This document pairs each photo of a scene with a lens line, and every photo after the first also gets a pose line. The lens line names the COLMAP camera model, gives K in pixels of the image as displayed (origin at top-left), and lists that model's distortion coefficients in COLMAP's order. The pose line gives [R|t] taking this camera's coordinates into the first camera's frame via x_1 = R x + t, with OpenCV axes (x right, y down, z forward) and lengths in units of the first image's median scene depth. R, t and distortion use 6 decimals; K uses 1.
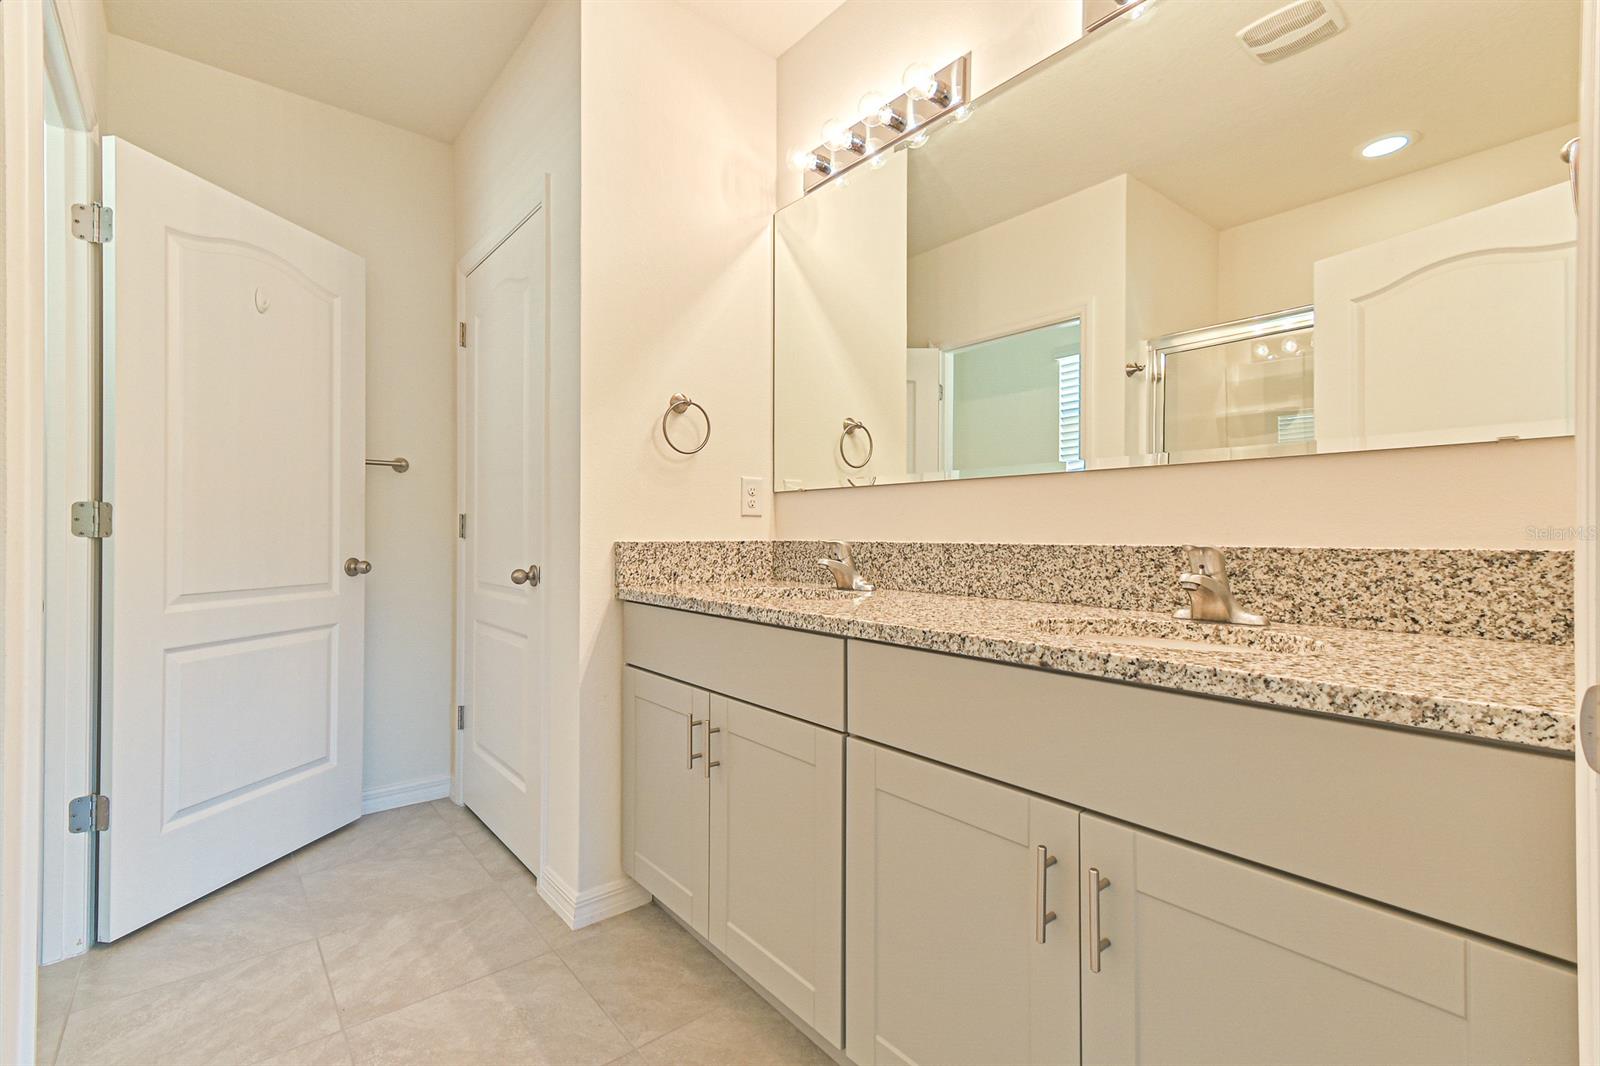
lens RADIAL K [[719.4, 0, 798.8], [0, 719.4, 532.8], [0, 0, 1]] dist [0.016711, -0.000013]
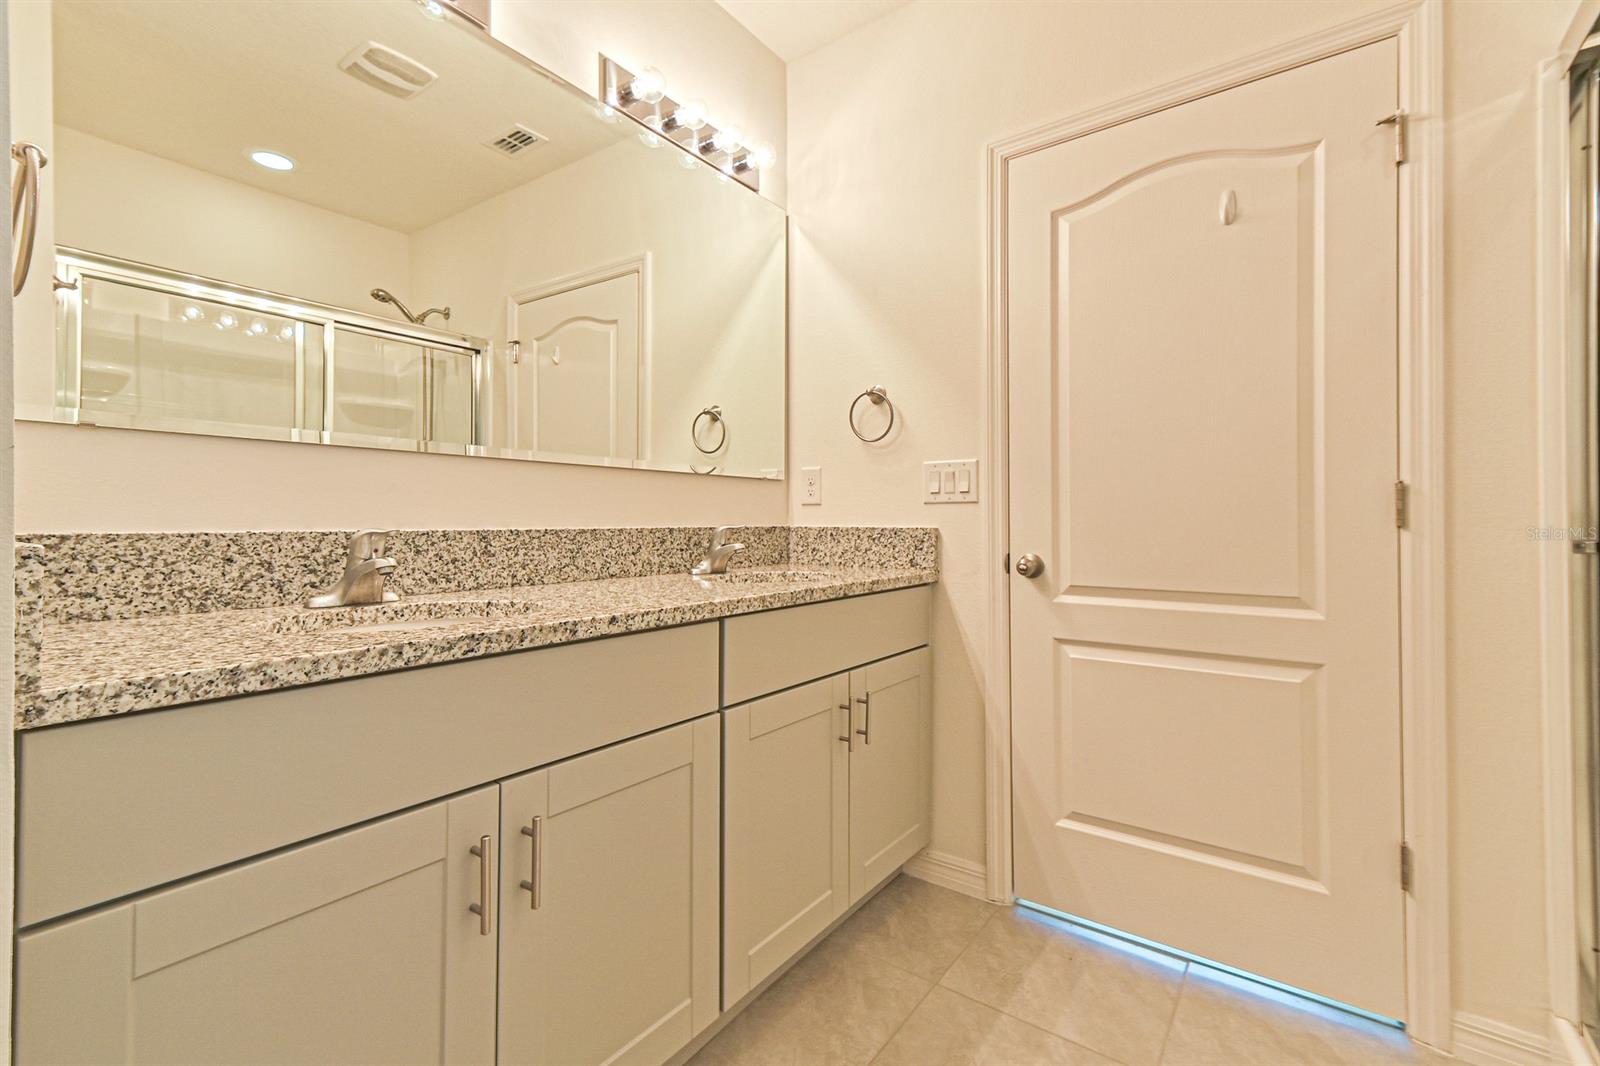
lens RADIAL K [[719.4, 0, 788.1], [0, 719.4, 519.8], [0, 0, 1]] dist [0.016711, -0.000013]
pose [[-0.242855, -0.002242, 0.970060, -0.780618], [-0.003230, 0.999994, 0.001502, -0.000041], [-0.970057, -0.002768, -0.242861, 0.929347]]
